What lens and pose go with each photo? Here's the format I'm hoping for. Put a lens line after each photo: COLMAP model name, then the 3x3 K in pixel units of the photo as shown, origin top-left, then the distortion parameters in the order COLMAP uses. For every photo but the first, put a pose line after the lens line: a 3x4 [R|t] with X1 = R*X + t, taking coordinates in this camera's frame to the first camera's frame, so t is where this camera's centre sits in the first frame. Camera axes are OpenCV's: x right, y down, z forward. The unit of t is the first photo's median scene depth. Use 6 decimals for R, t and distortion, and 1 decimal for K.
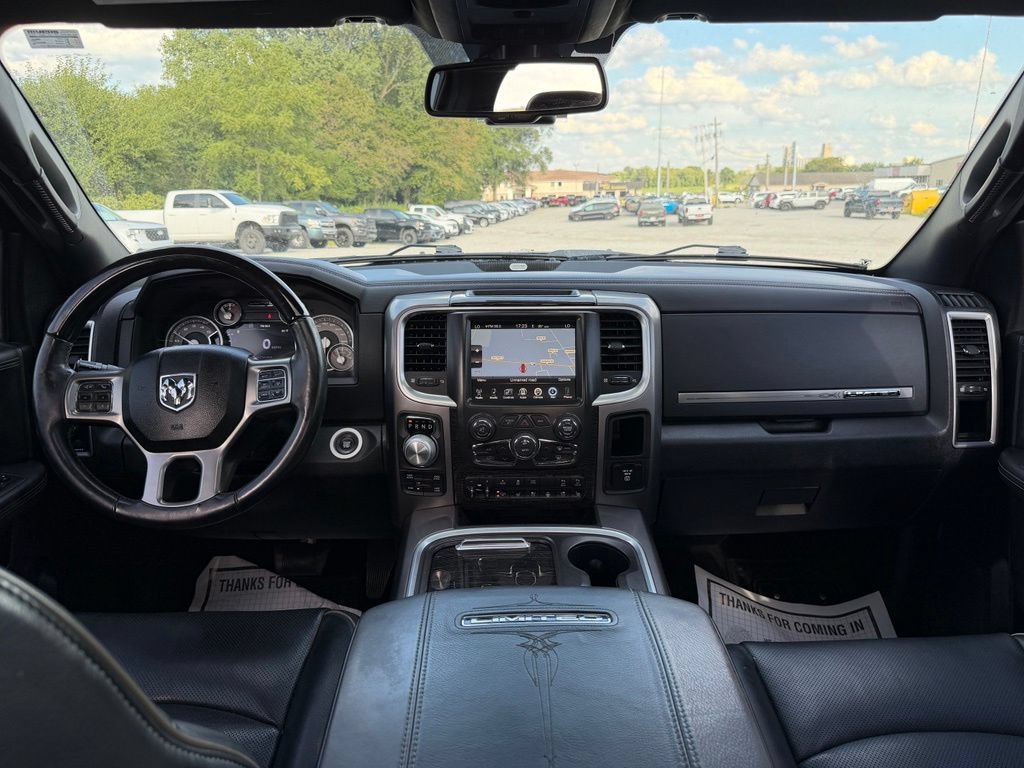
lens RADIAL K [[759.7, 0, 514.6], [0, 759.7, 379.2], [0, 0, 1]] dist [-0.061705, 0.038012]
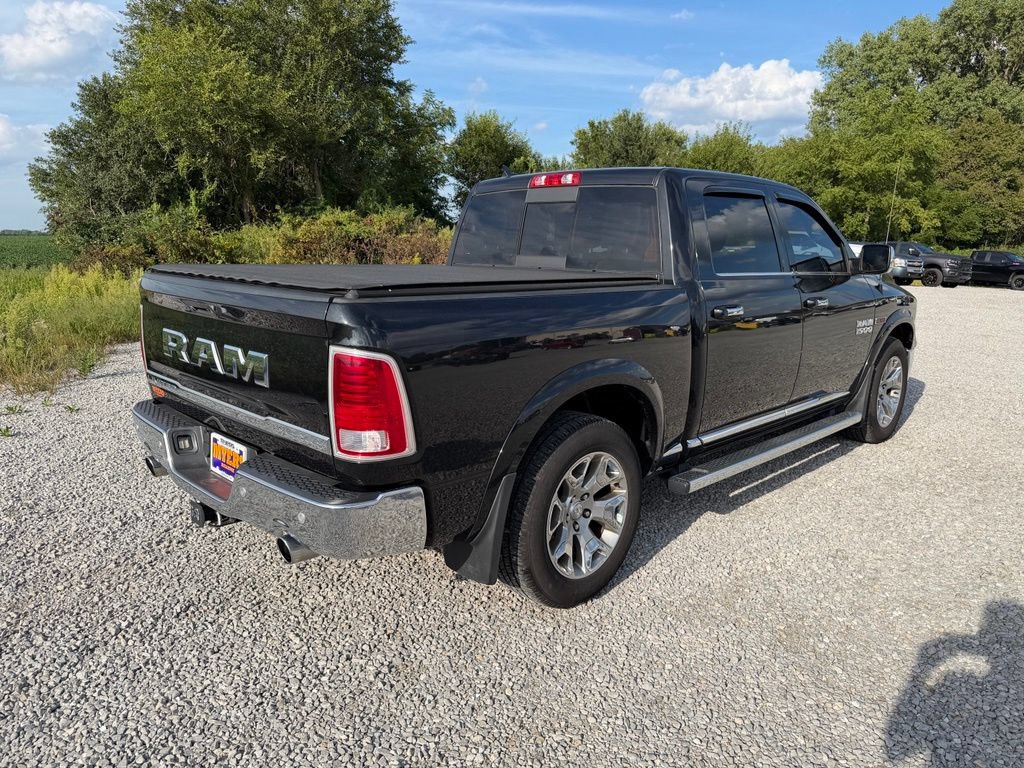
lens RADIAL K [[759.7, 0, 509.2], [0, 759.7, 387.8], [0, 0, 1]] dist [-0.061705, 0.038012]
pose [[0.700506, 0.151806, -0.697313, 0.076072], [-0.177163, 0.983518, 0.036138, 0.021599], [0.691306, 0.098224, 0.715855, -0.095903]]
